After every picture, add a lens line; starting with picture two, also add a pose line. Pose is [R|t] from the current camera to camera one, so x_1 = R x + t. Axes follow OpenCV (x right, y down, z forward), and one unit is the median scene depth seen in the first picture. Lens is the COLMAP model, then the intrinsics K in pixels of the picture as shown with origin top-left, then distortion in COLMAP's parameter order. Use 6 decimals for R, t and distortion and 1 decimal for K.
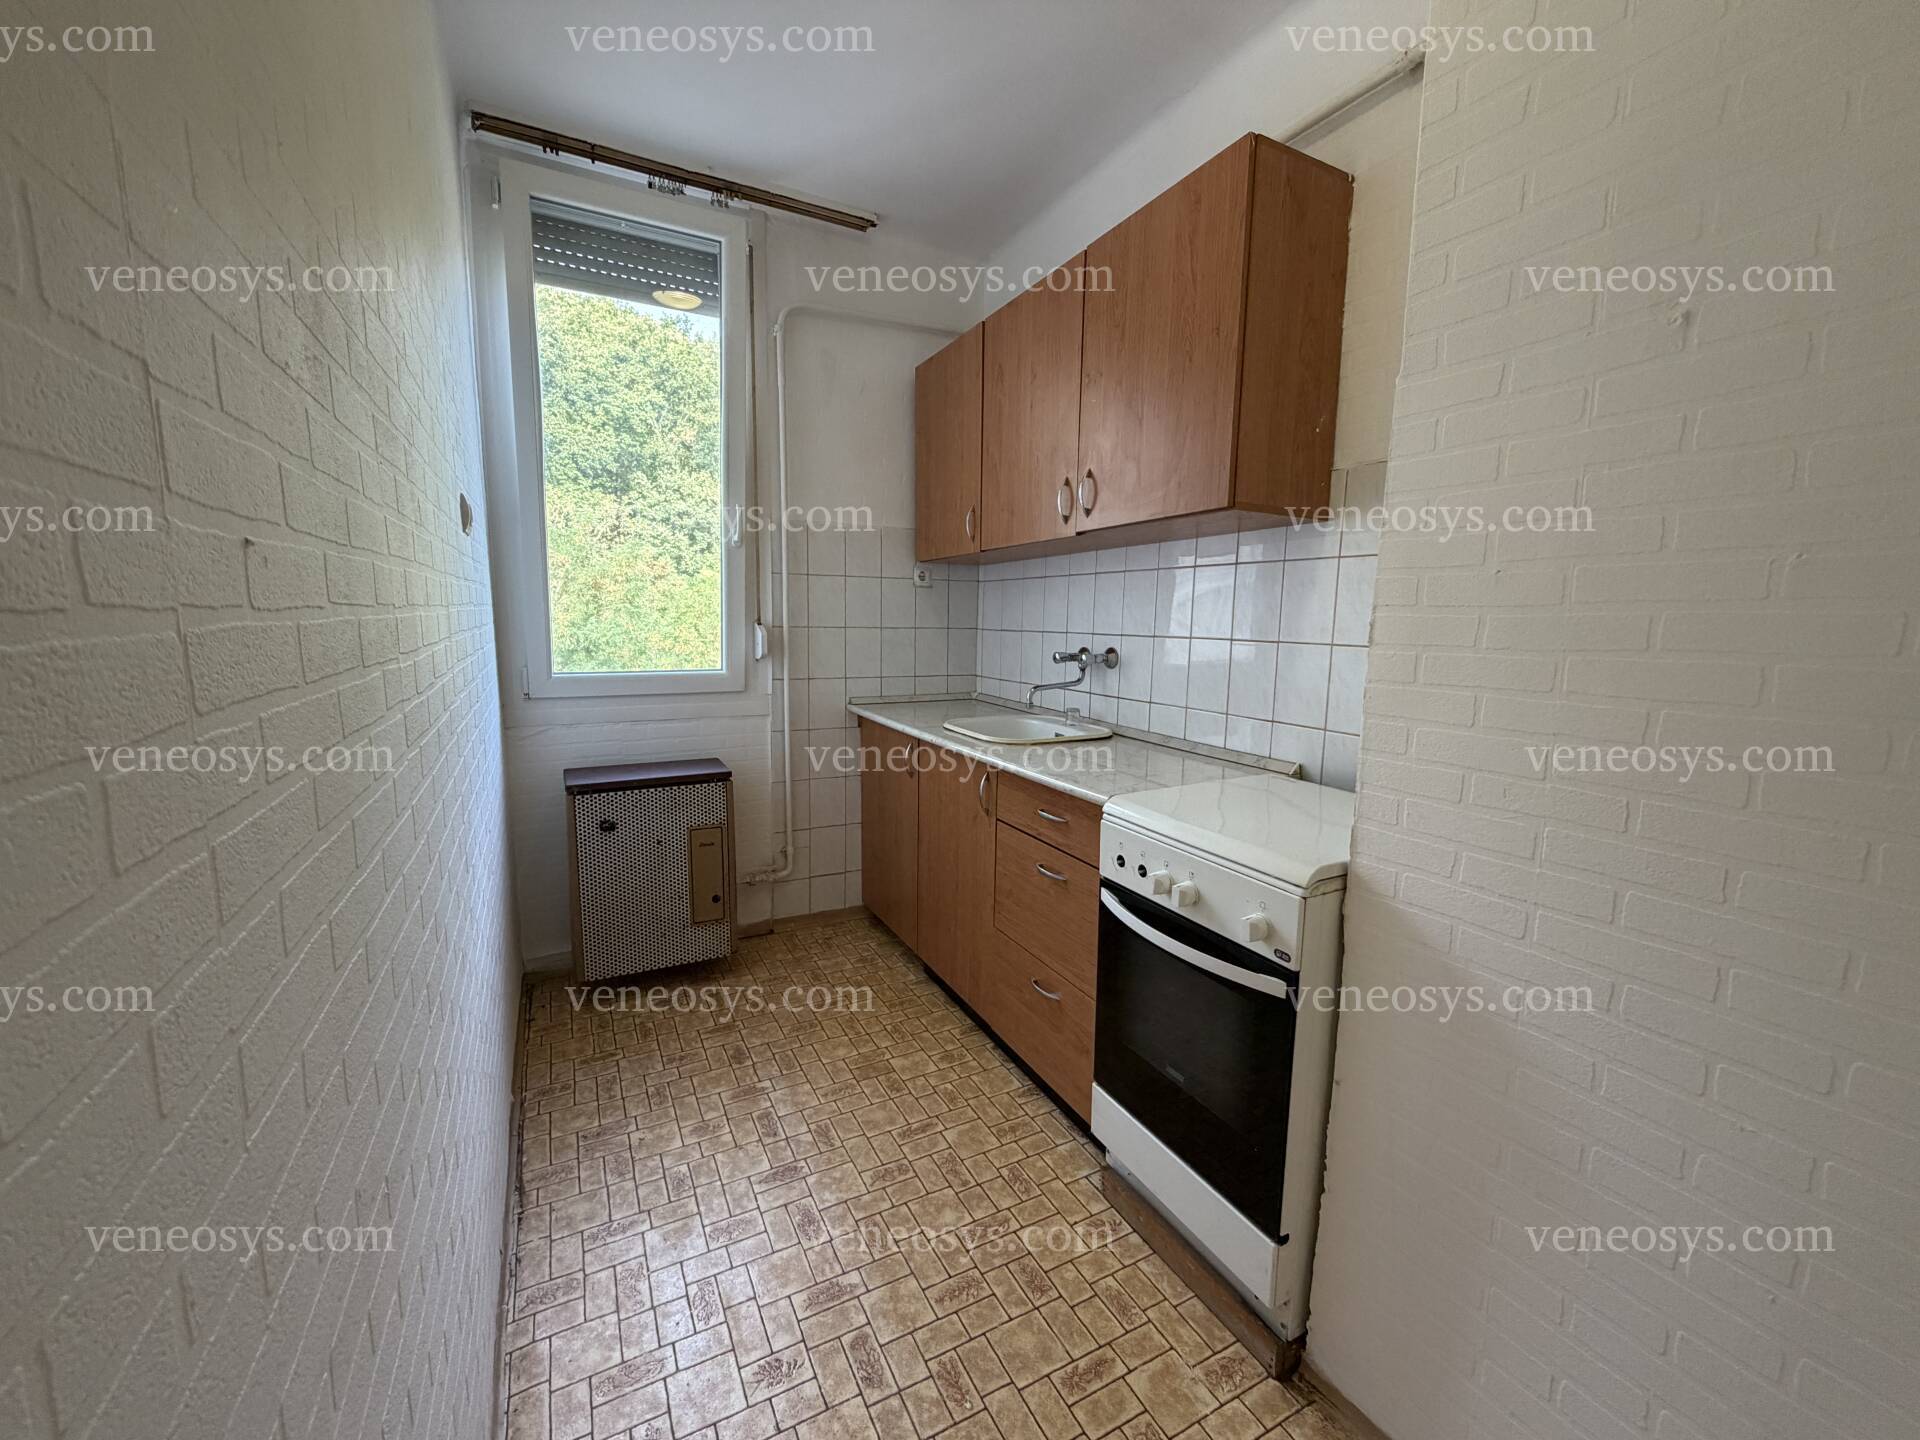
lens RADIAL K [[767.5, 0, 953.9], [0, 767.5, 722.2], [0, 0, 1]] dist [-0.002926, 0.000616]
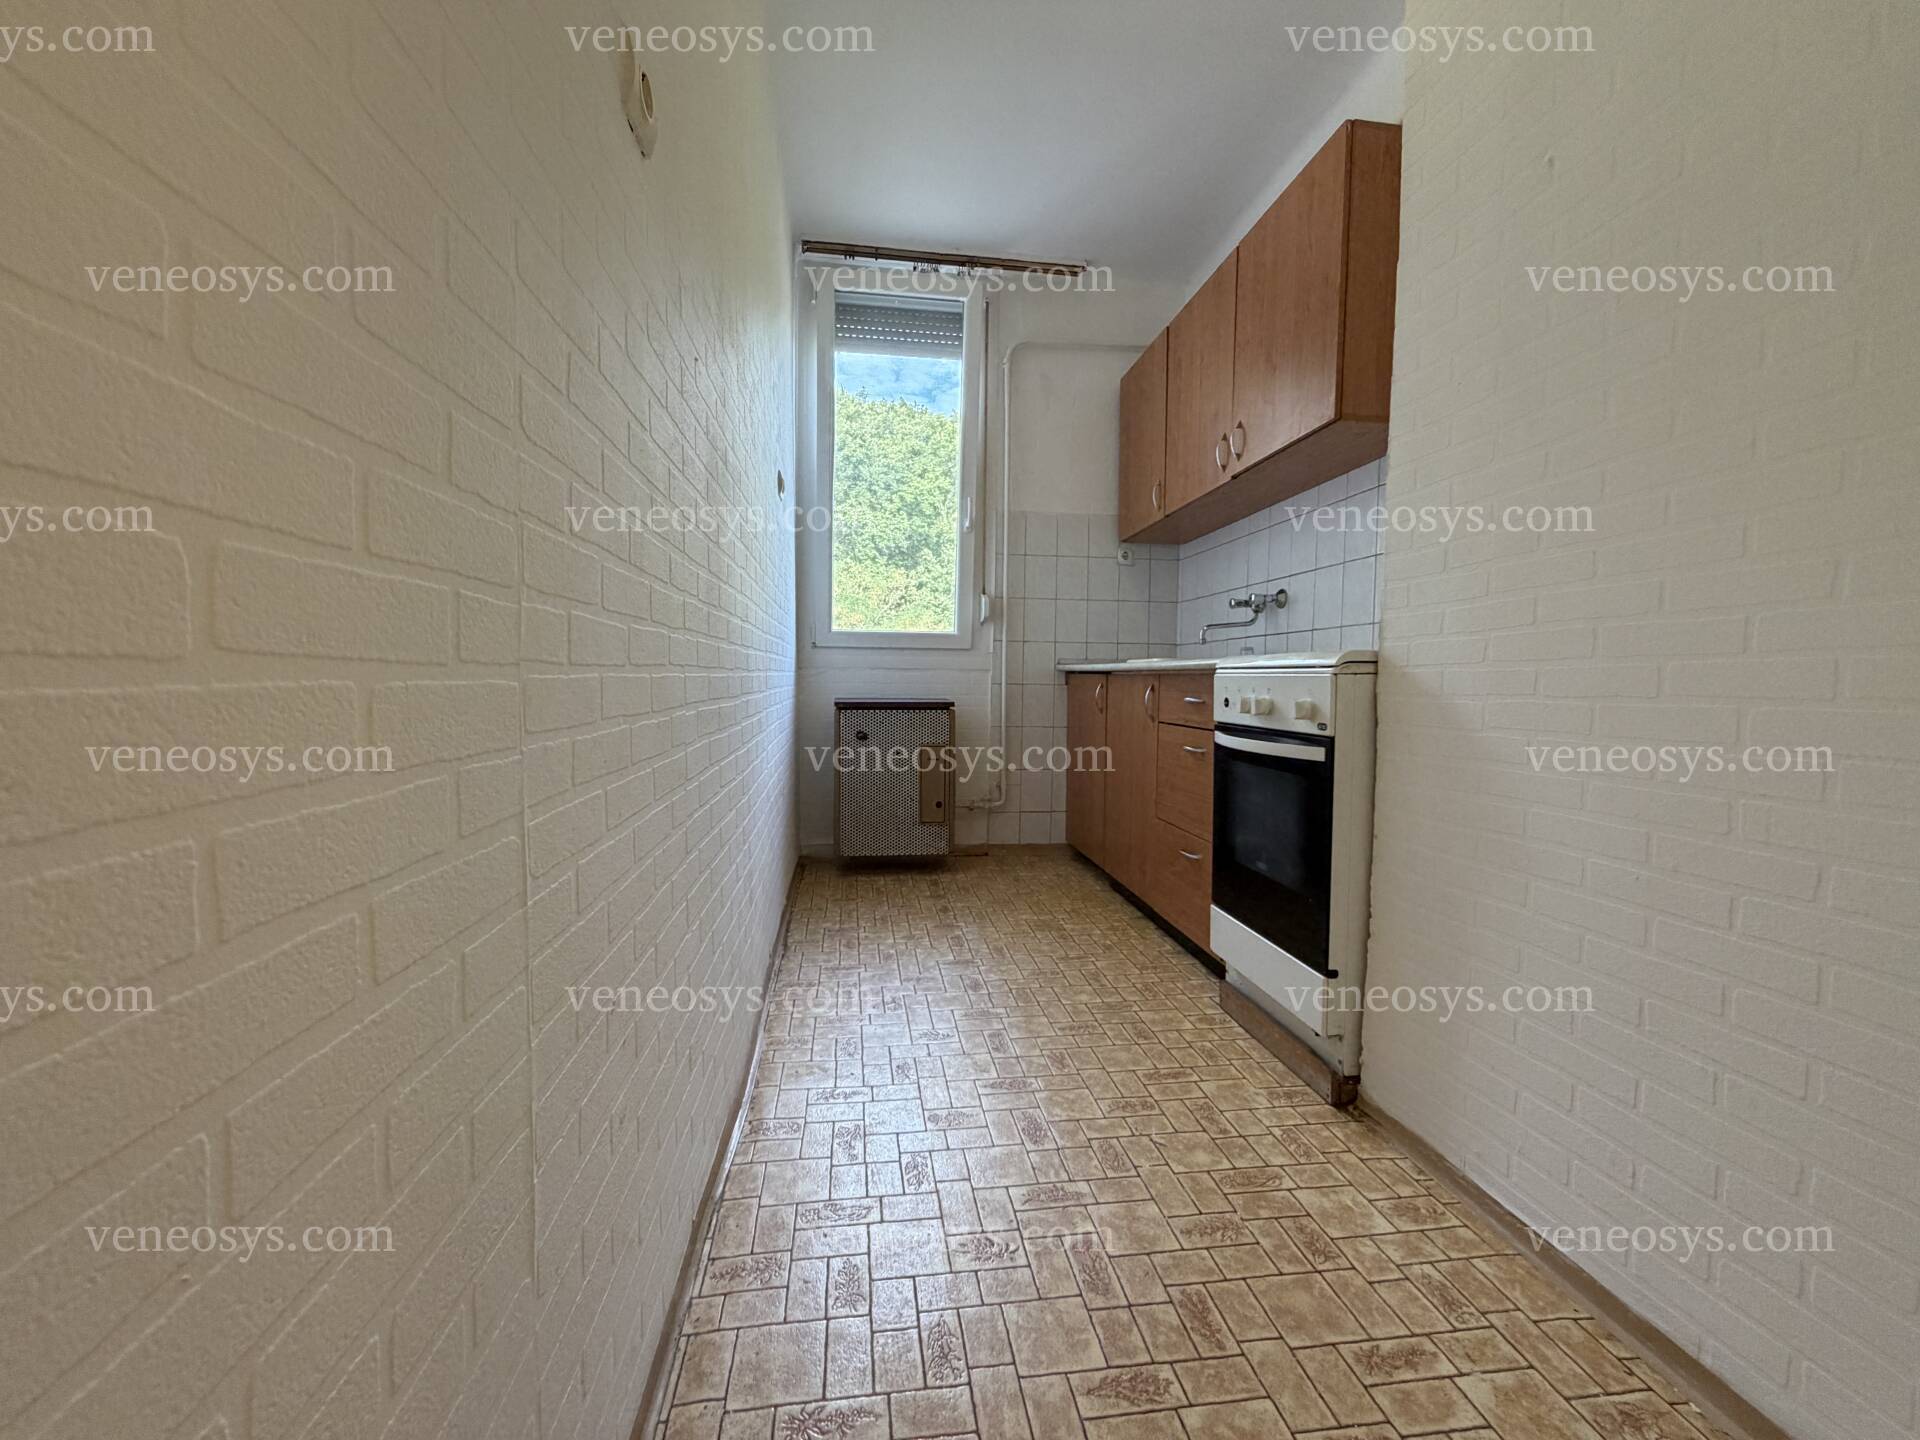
lens RADIAL K [[767.5, 0, 951.7], [0, 767.5, 717.6], [0, 0, 1]] dist [-0.002926, 0.000616]
pose [[0.940531, 0.011997, -0.339496, 0.136595], [-0.042409, 0.995705, -0.082302, 0.200175], [0.337050, 0.091805, 0.937000, -0.179884]]
